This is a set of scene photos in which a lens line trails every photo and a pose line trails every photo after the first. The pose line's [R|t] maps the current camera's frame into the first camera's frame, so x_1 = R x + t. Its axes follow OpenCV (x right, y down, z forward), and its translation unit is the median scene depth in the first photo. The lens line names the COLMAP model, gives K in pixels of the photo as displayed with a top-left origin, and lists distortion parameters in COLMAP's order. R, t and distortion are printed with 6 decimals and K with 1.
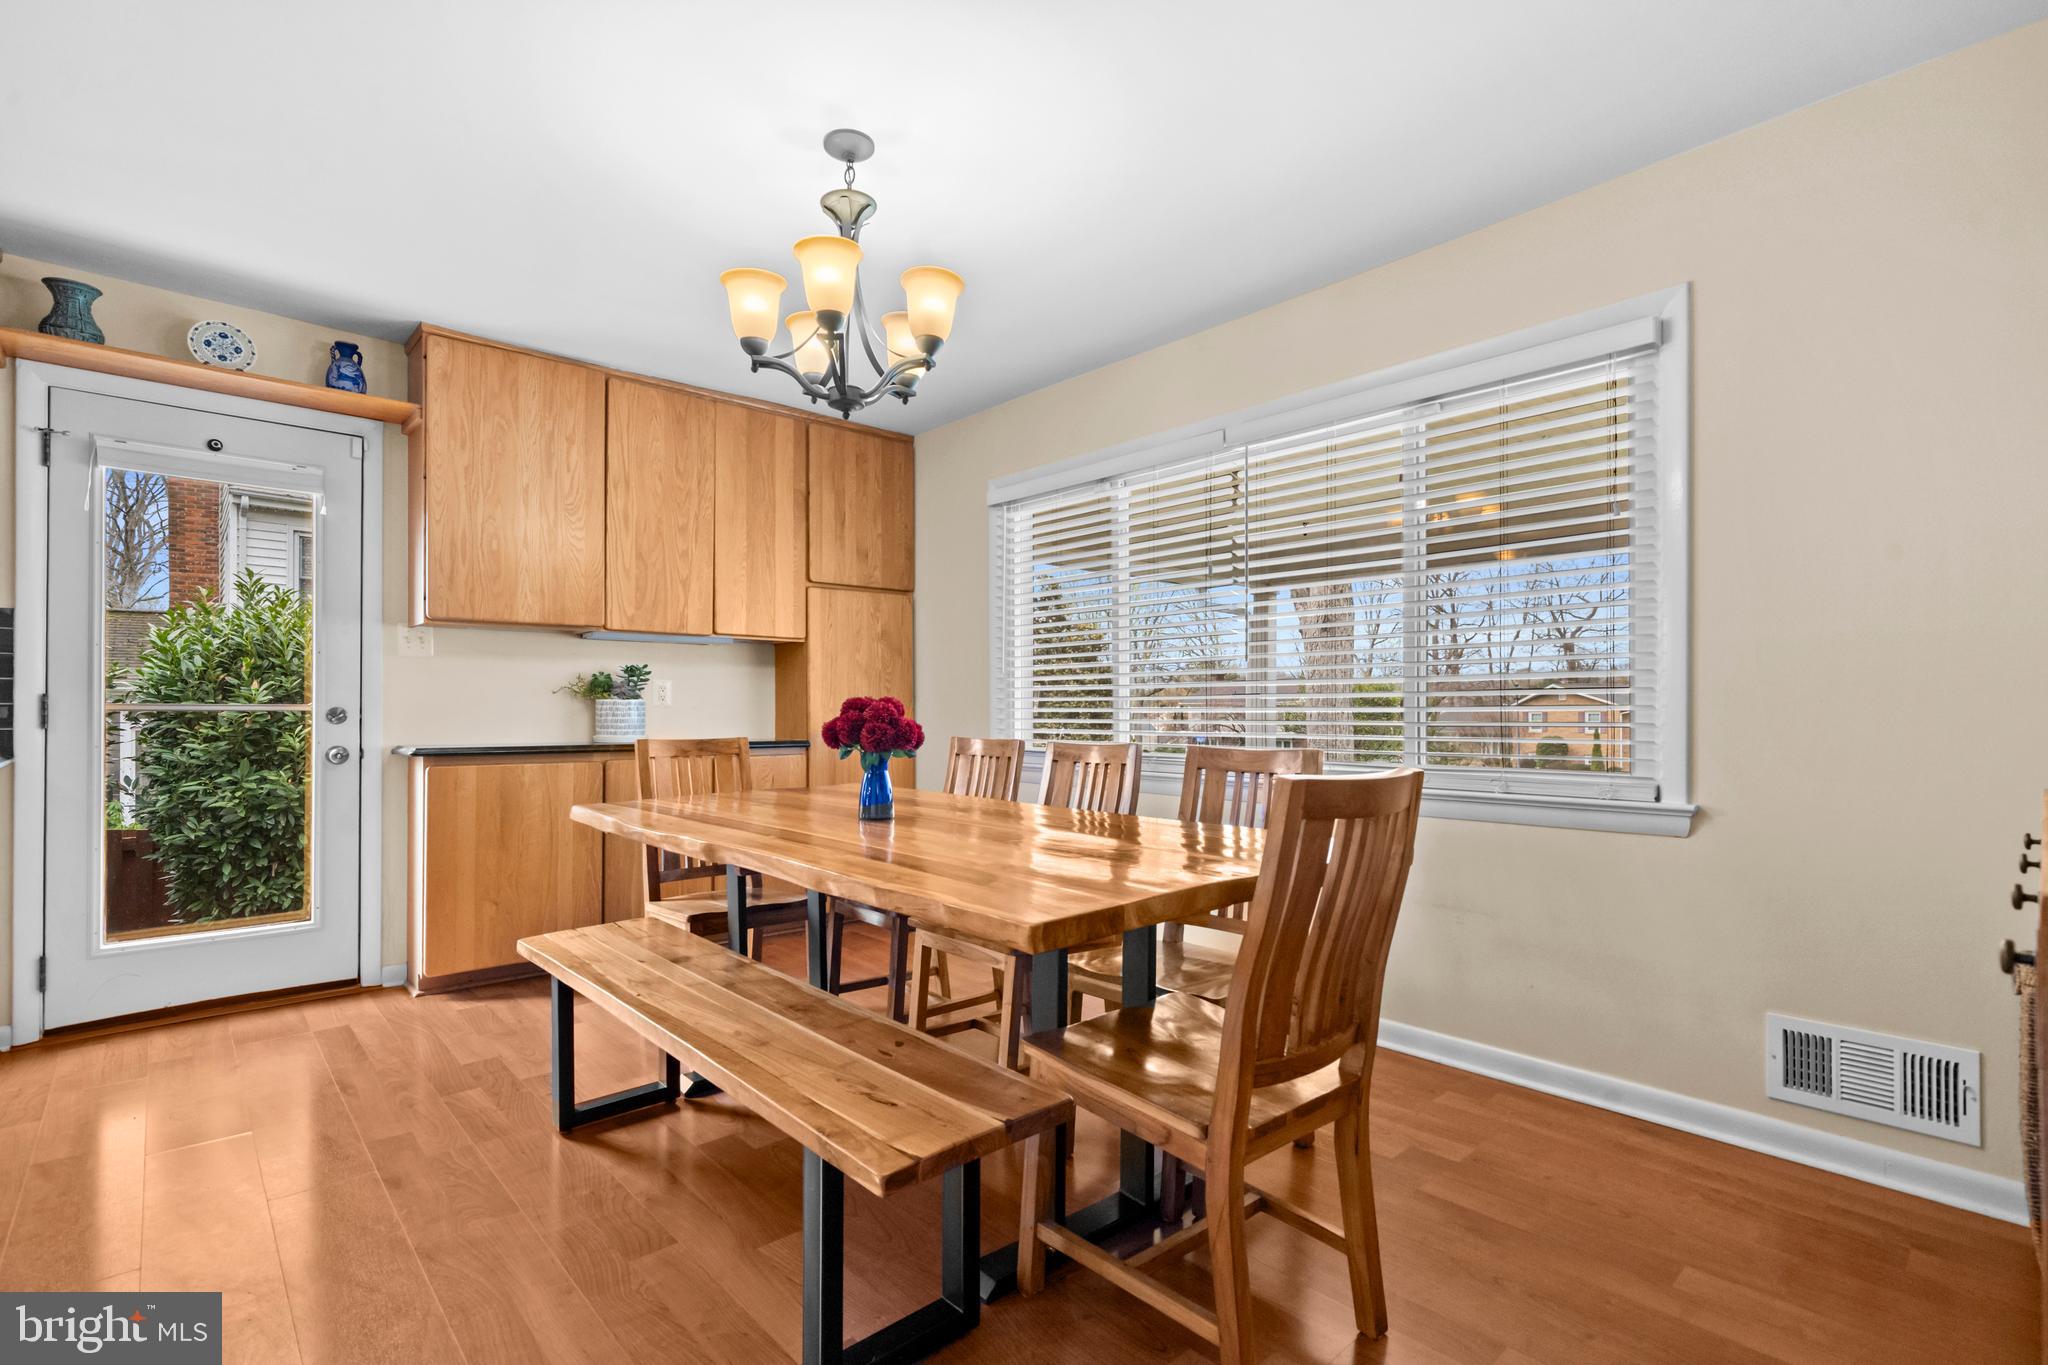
lens RADIAL K [[937.8, 0, 1016.2], [0, 937.8, 700.0], [0, 0, 1]] dist [0.002799, -0.000047]
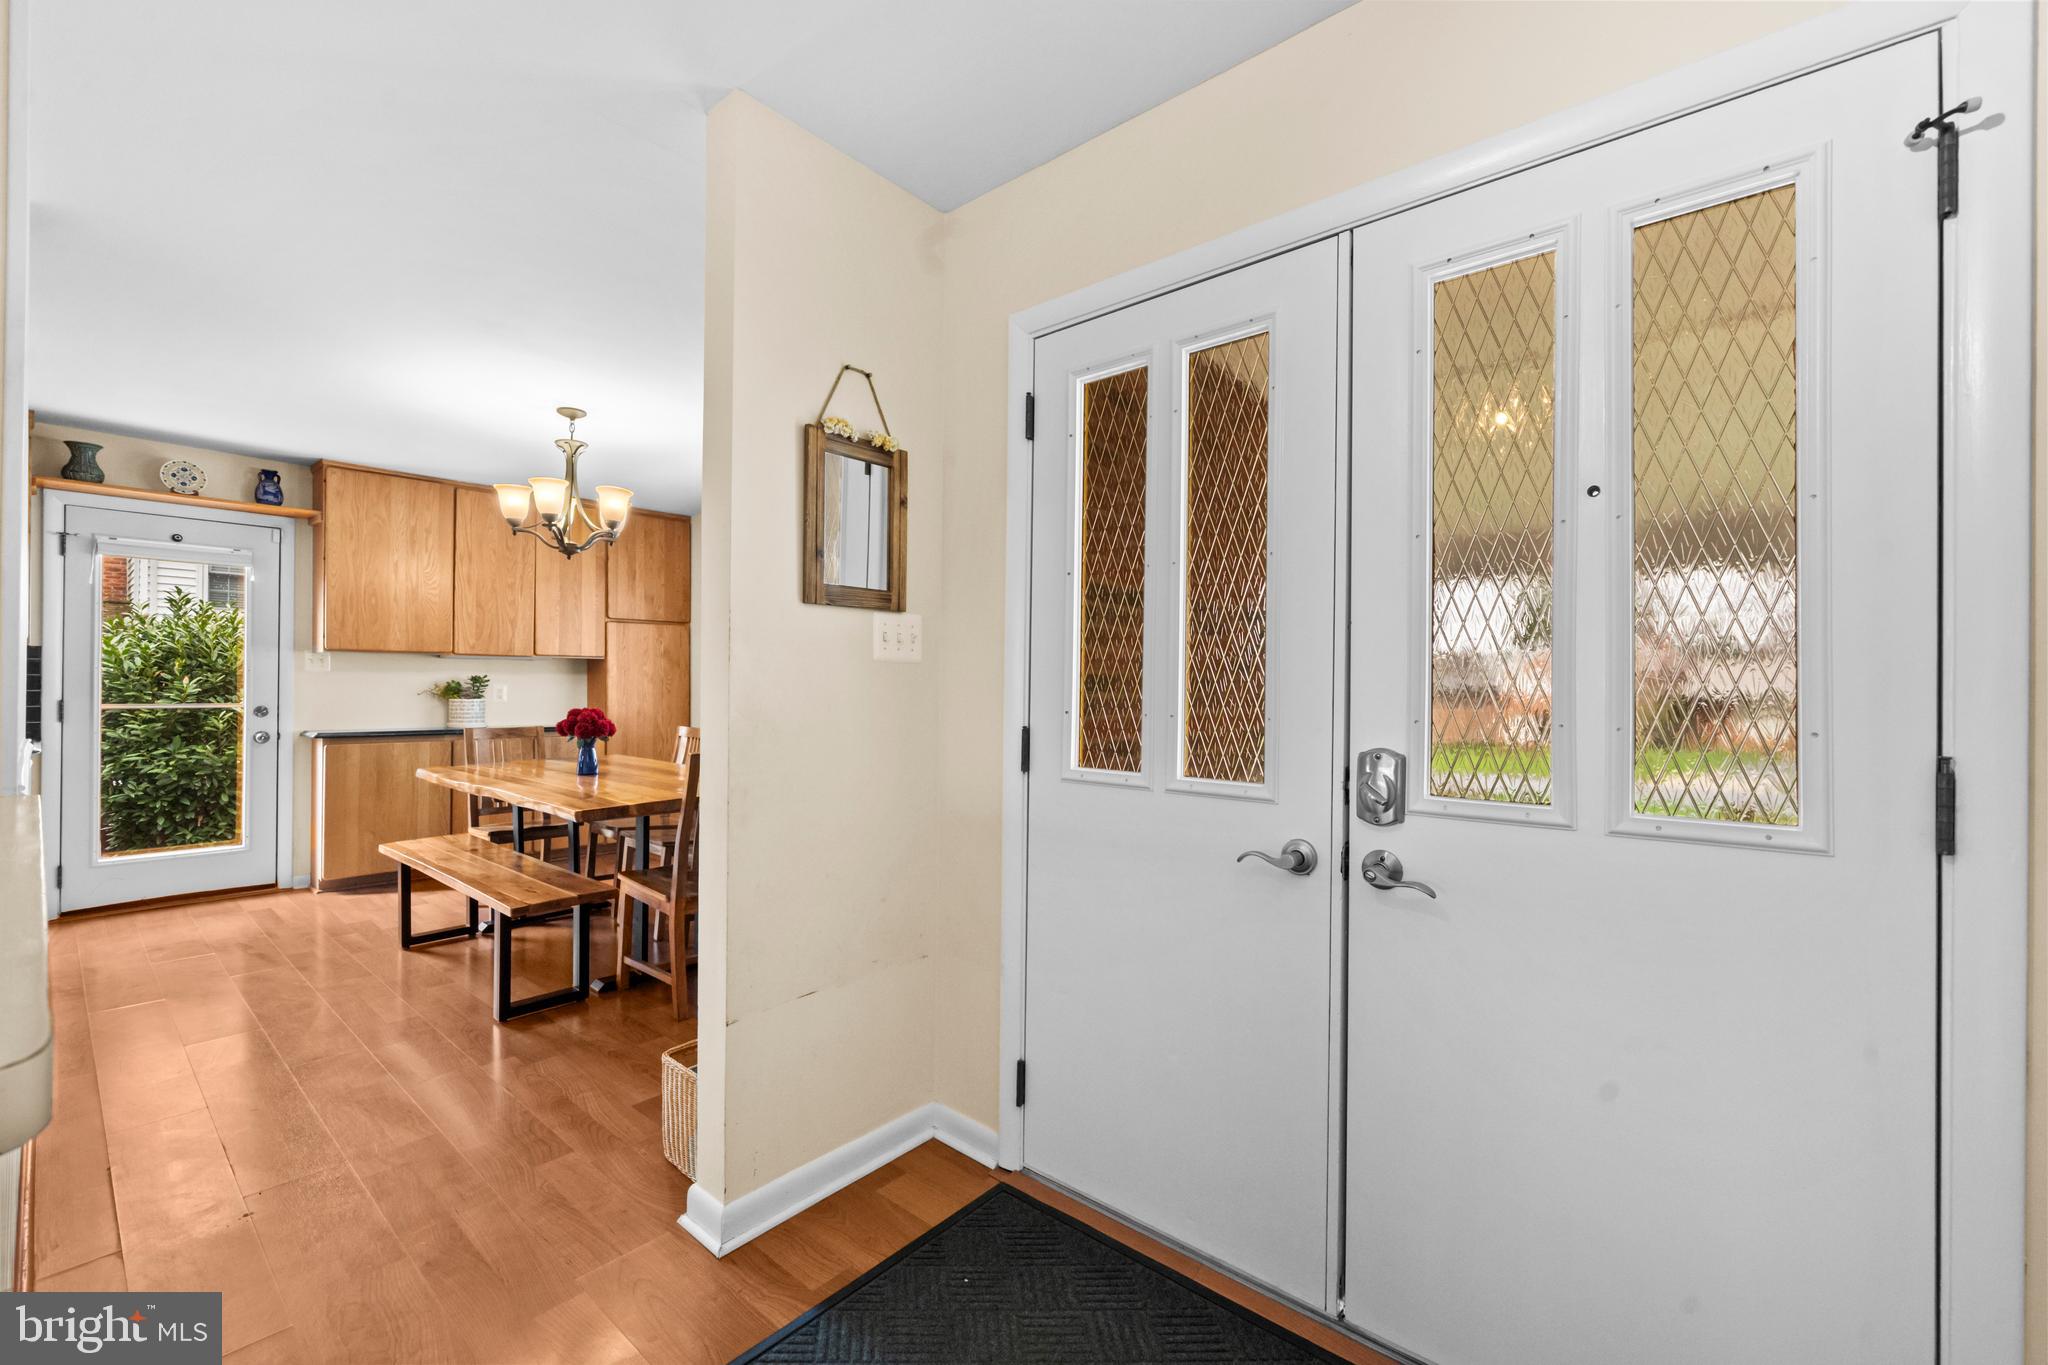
lens RADIAL K [[842.7, 0, 1019.1], [0, 842.7, 681.2], [0, 0, 1]] dist [-0.002715, 0.000458]
pose [[0.992512, 0.007255, 0.121933, 0.324752], [-0.007978, 0.999953, 0.005447, -0.048344], [-0.121887, -0.006379, 0.992523, -0.495257]]
